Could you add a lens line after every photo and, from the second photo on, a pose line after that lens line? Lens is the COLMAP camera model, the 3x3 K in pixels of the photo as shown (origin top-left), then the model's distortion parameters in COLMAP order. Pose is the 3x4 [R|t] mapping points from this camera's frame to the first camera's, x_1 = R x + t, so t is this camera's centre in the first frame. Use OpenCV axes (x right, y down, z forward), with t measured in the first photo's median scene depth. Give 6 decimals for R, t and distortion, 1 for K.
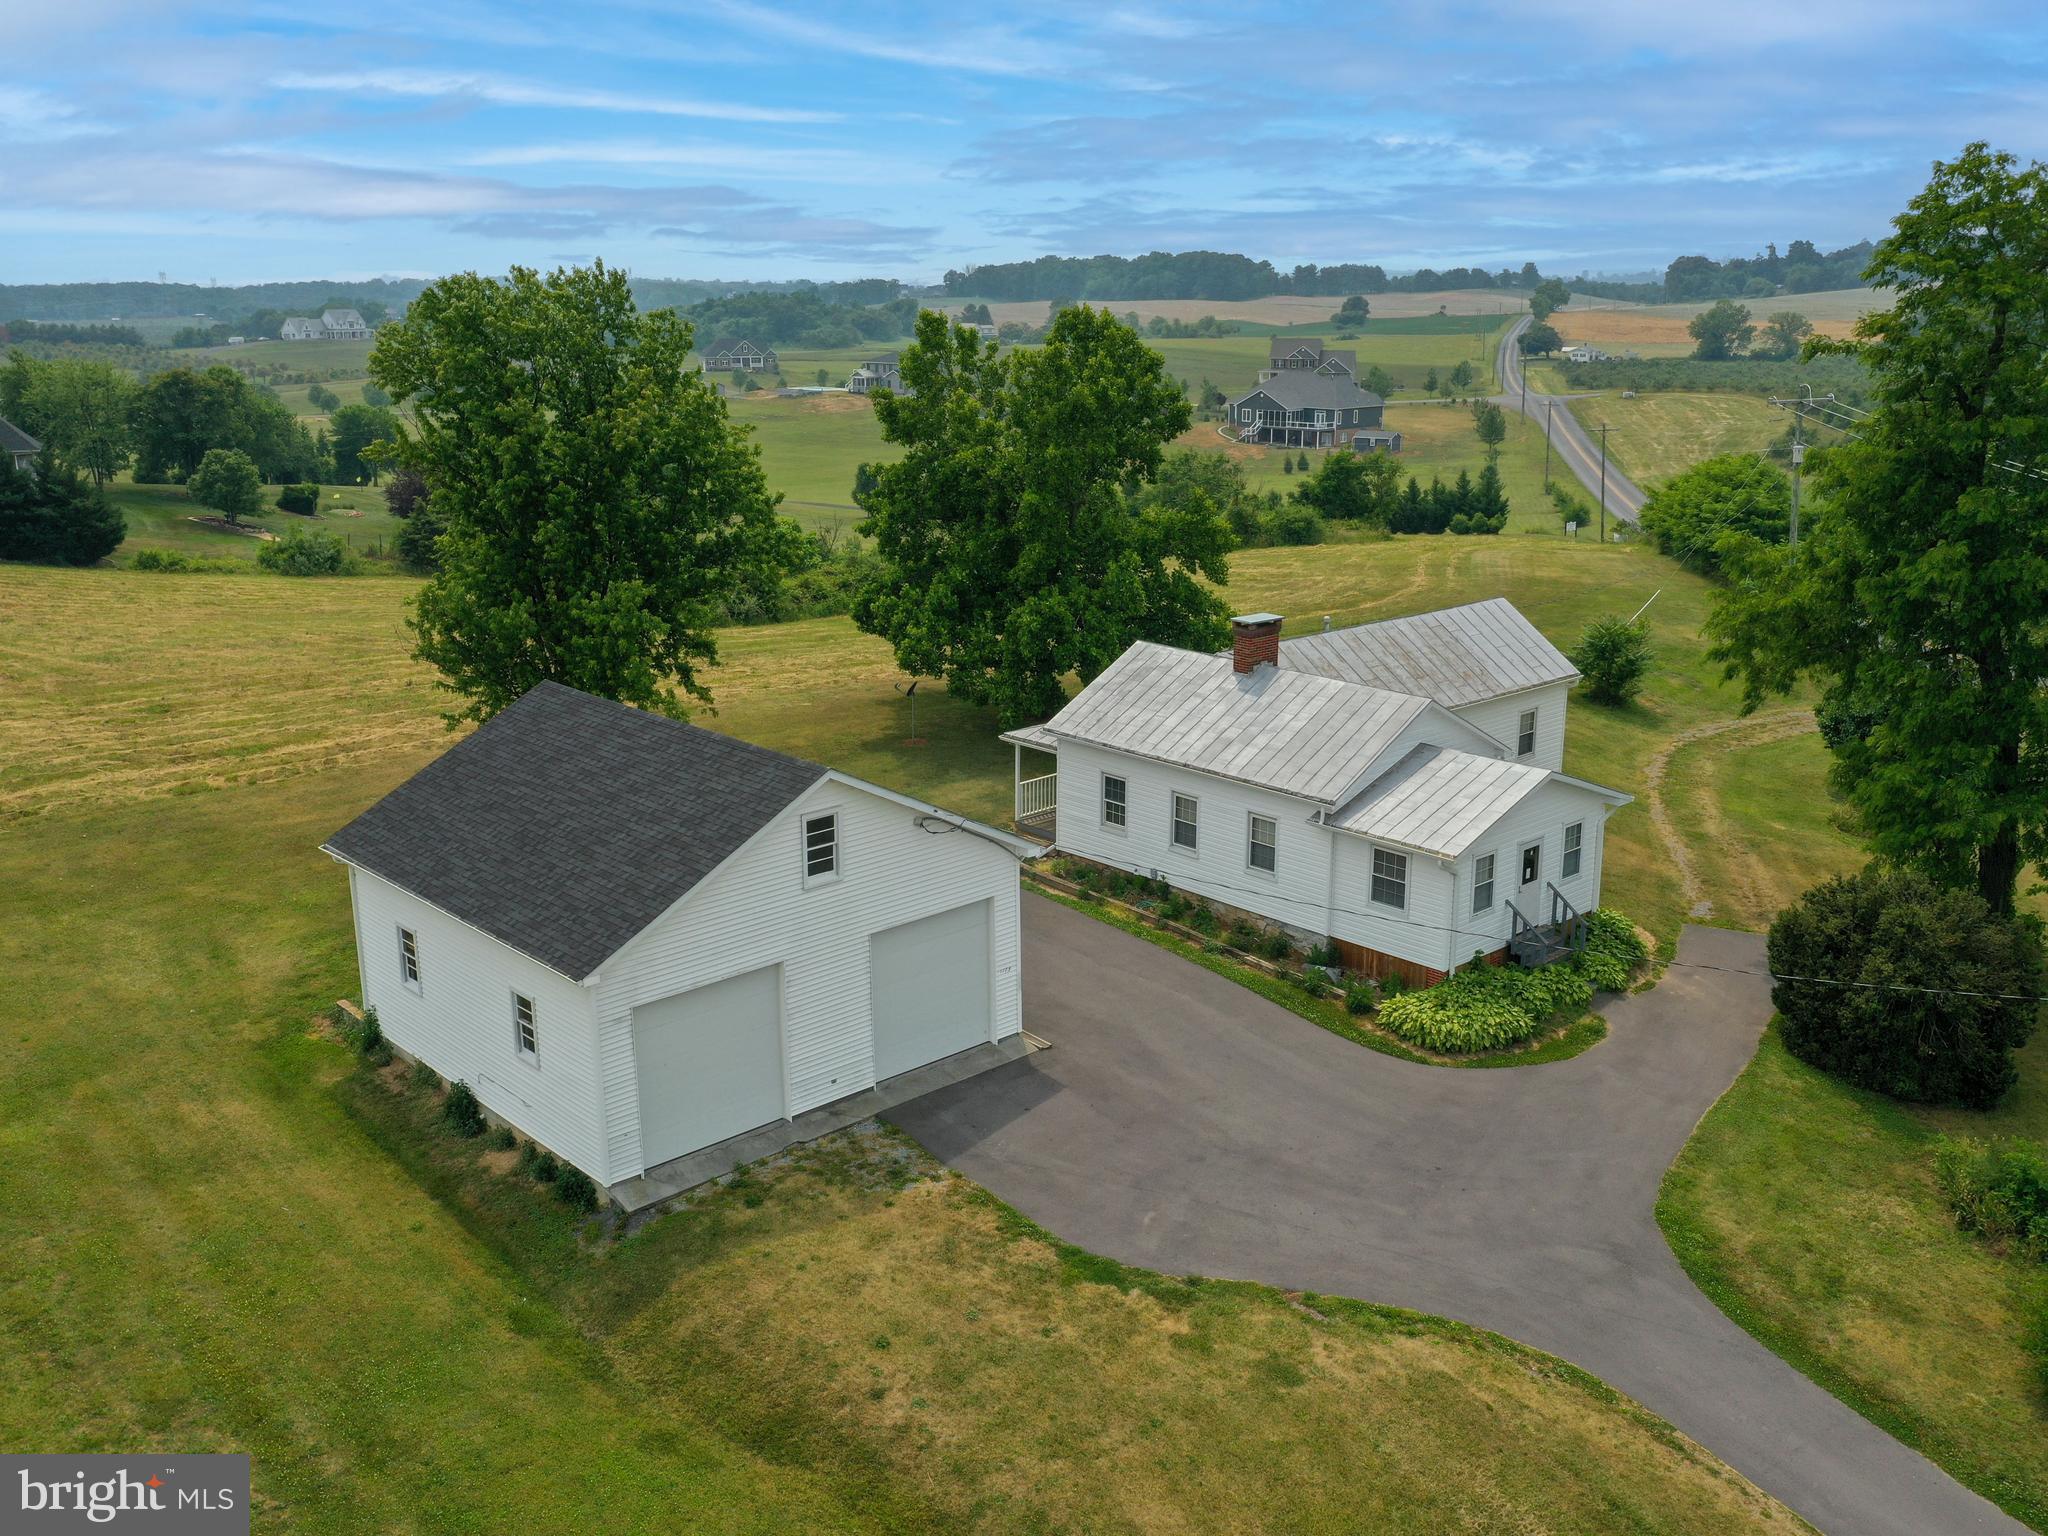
lens RADIAL K [[1812.7, 0, 1024.0], [0, 1812.7, 768.0], [0, 0, 1]] dist [0.008693, -0.001996]
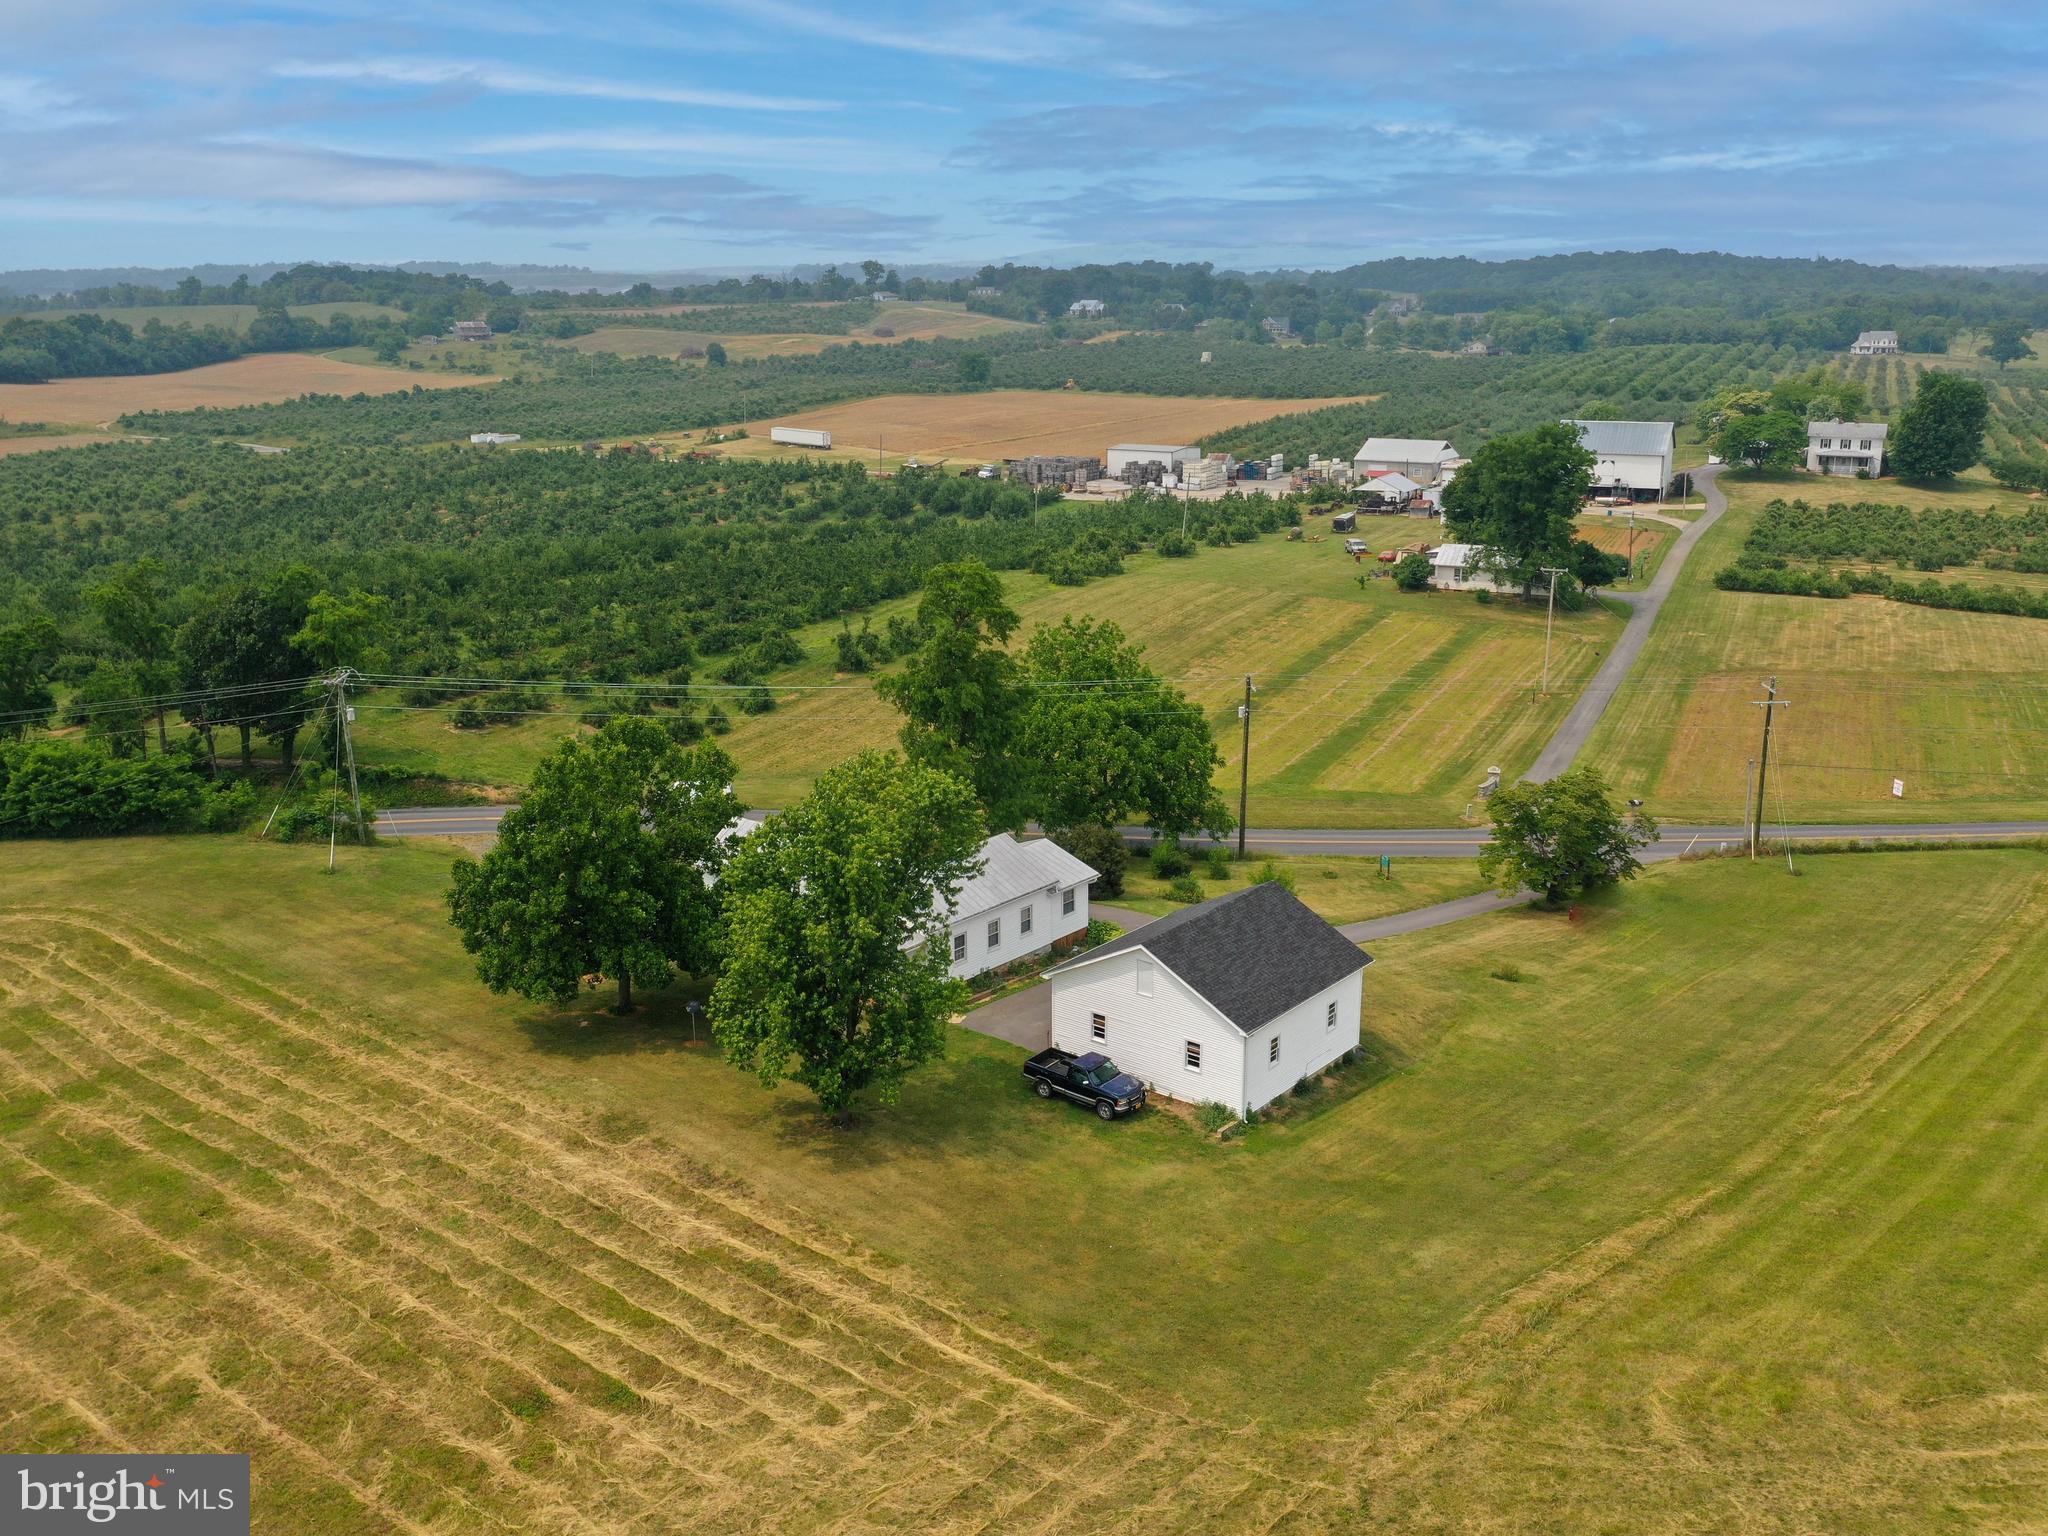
lens RADIAL K [[1812.7, 0, 1024.0], [0, 1812.7, 768.0], [0, 0, 1]] dist [0.008693, -0.001996]
pose [[-0.142757, -0.252003, 0.957139, -1.937456], [0.263877, 0.922351, 0.282201, -0.754545], [-0.953934, 0.292853, -0.065174, 1.147385]]
